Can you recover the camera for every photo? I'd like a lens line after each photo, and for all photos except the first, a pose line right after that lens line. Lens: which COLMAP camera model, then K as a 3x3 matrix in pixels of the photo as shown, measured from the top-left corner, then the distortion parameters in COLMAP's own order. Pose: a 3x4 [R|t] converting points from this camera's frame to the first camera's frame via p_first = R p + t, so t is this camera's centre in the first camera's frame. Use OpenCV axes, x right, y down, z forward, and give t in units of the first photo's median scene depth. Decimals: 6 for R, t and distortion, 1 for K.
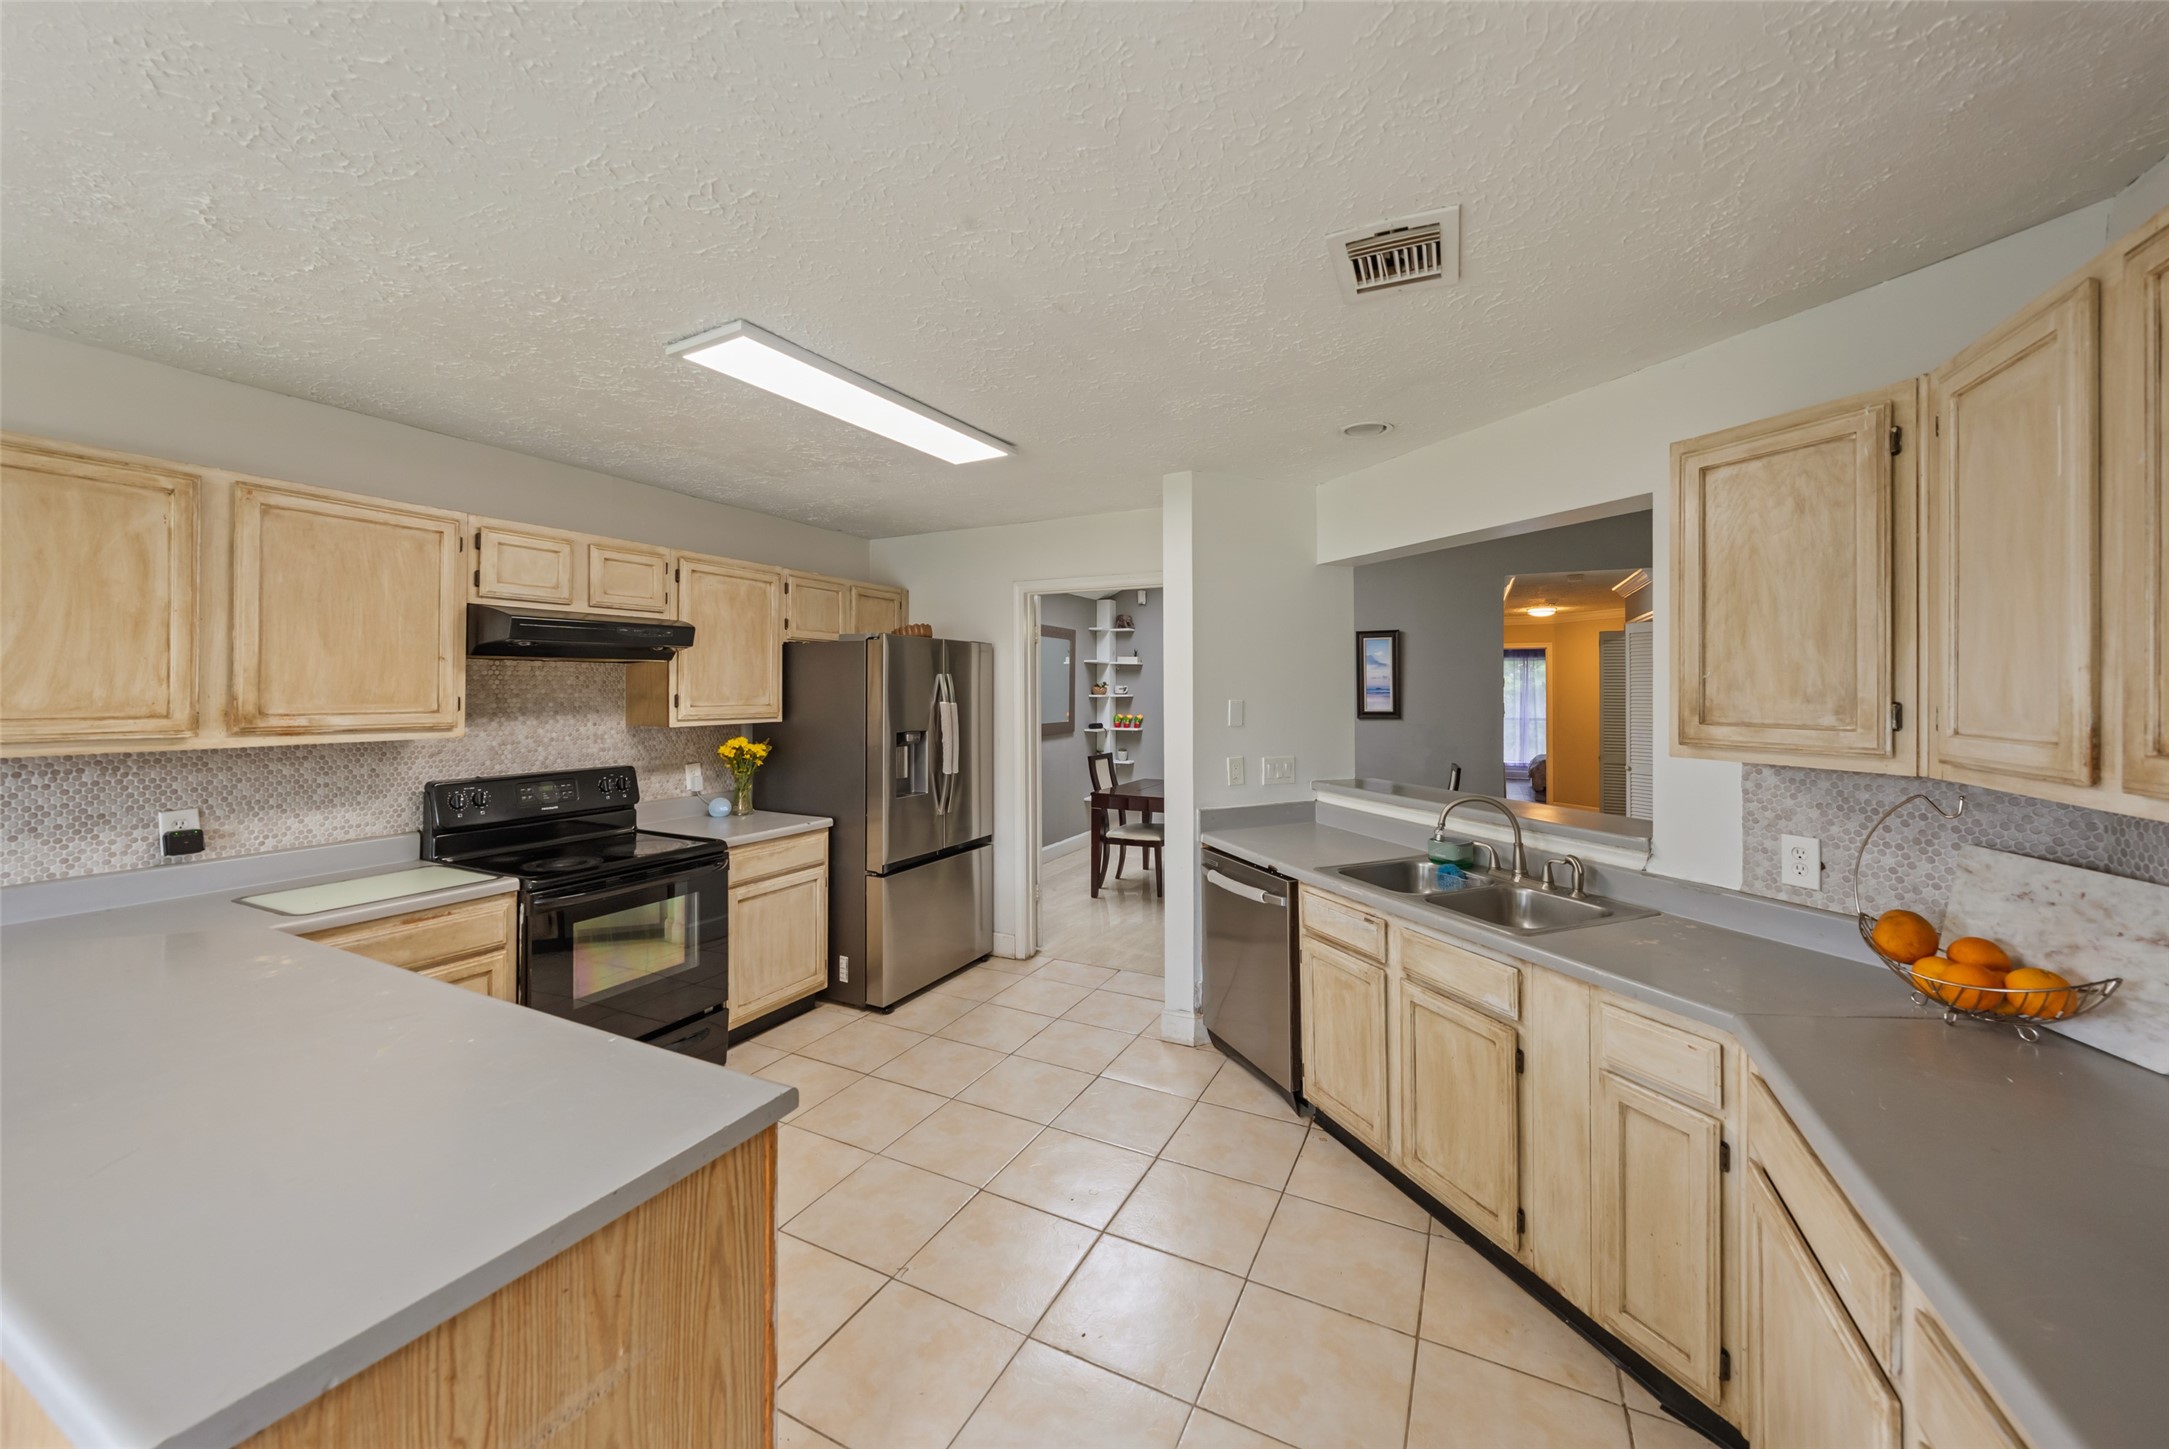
lens RADIAL K [[800.5, 0, 1081.2], [0, 800.5, 692.5], [0, 0, 1]] dist [0.000595, 0.000099]
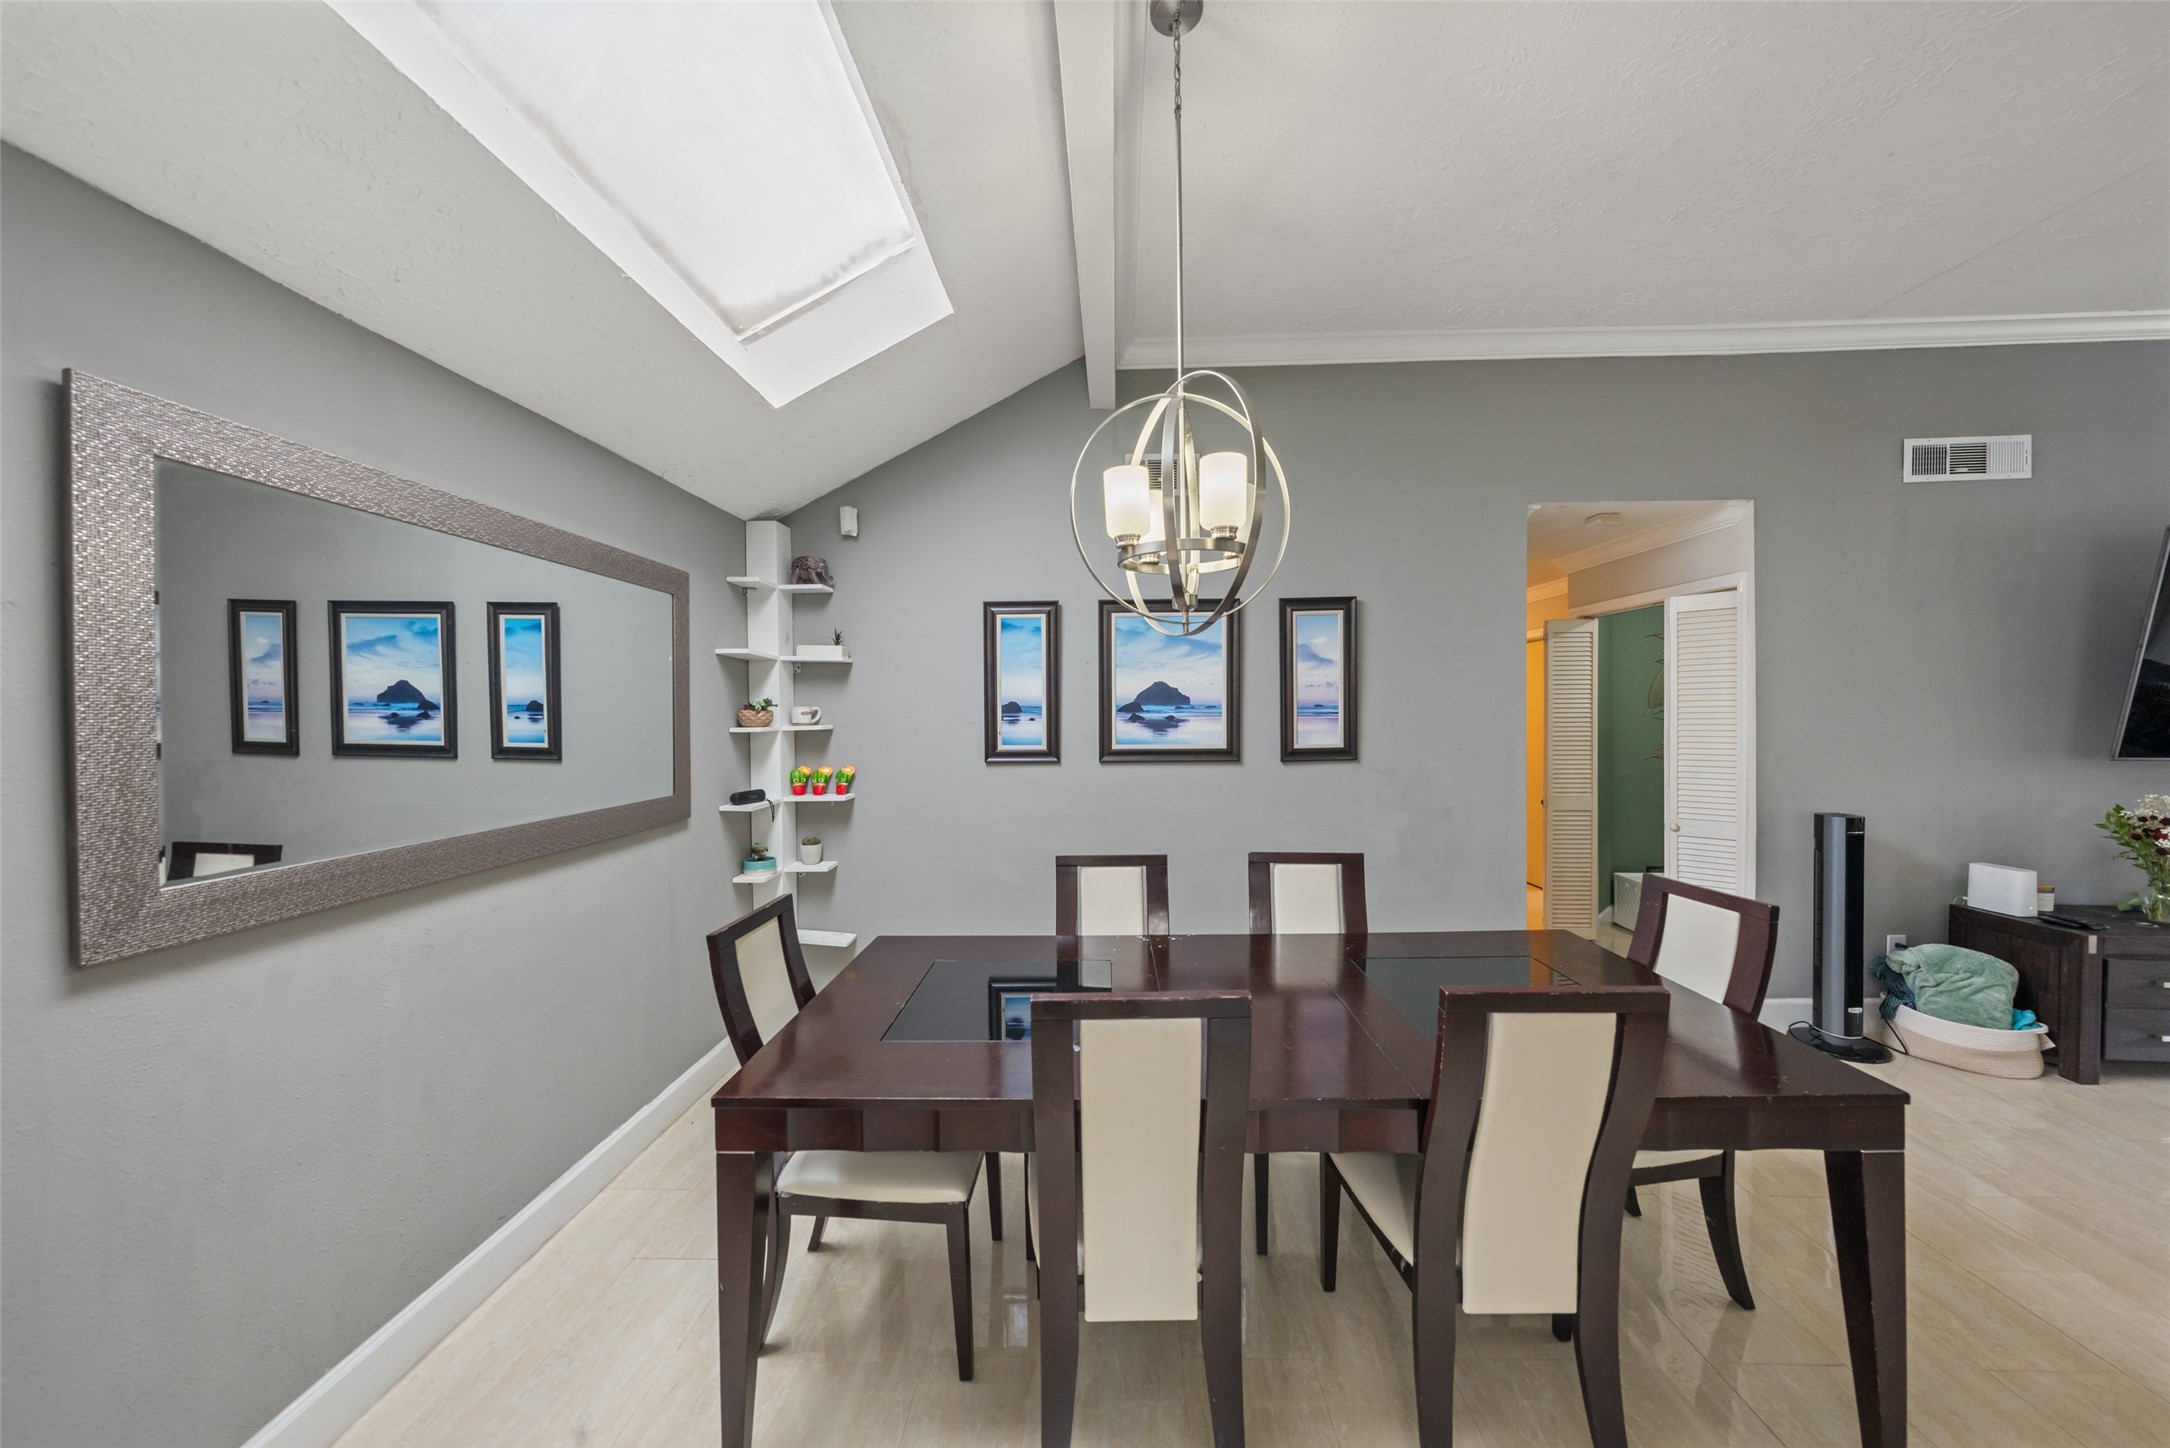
lens RADIAL K [[749.2, 0, 1087.3], [0, 749.2, 719.8], [0, 0, 1]] dist [0.000589, -0.000150]
pose [[0.909811, -0.015795, 0.414722, 0.020223], [0.015660, 0.999870, 0.003725, 0.000267], [-0.414727, 0.003105, 0.909941, 0.609156]]
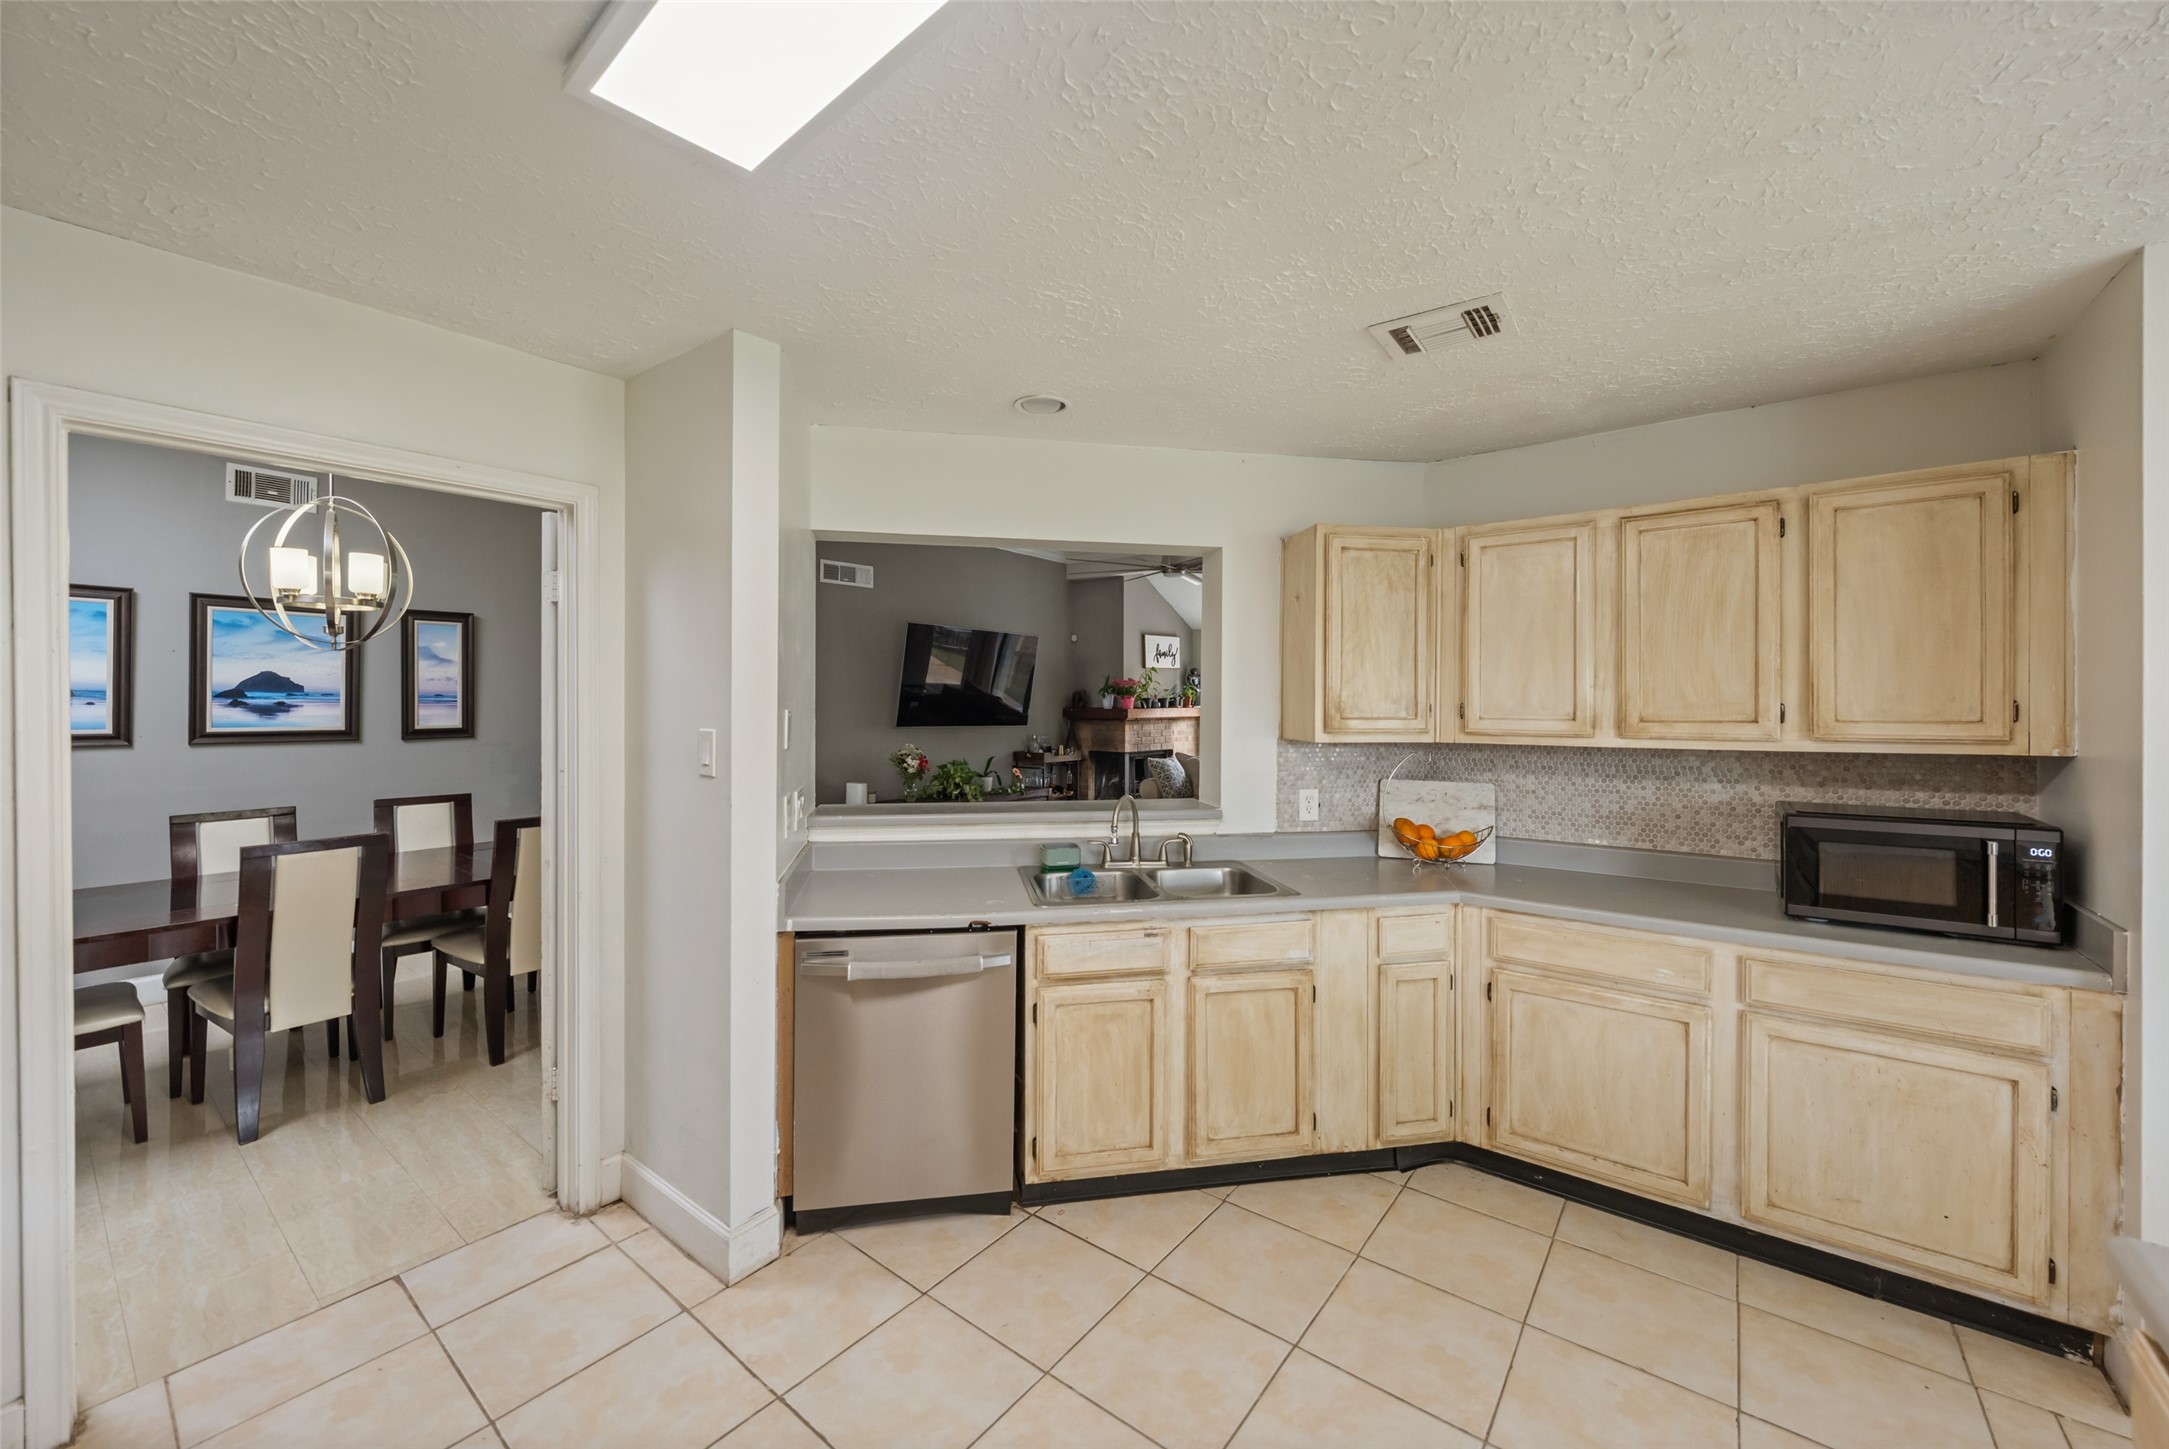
lens RADIAL K [[837.1, 0, 1083.5], [0, 837.1, 707.1], [0, 0, 1]] dist [0.001154, 0.000325]
pose [[0.196887, -0.007742, 0.980396, -0.228960], [0.002583, 0.999969, 0.007378, 0.001360], [-0.980423, 0.001080, 0.196901, 0.314537]]
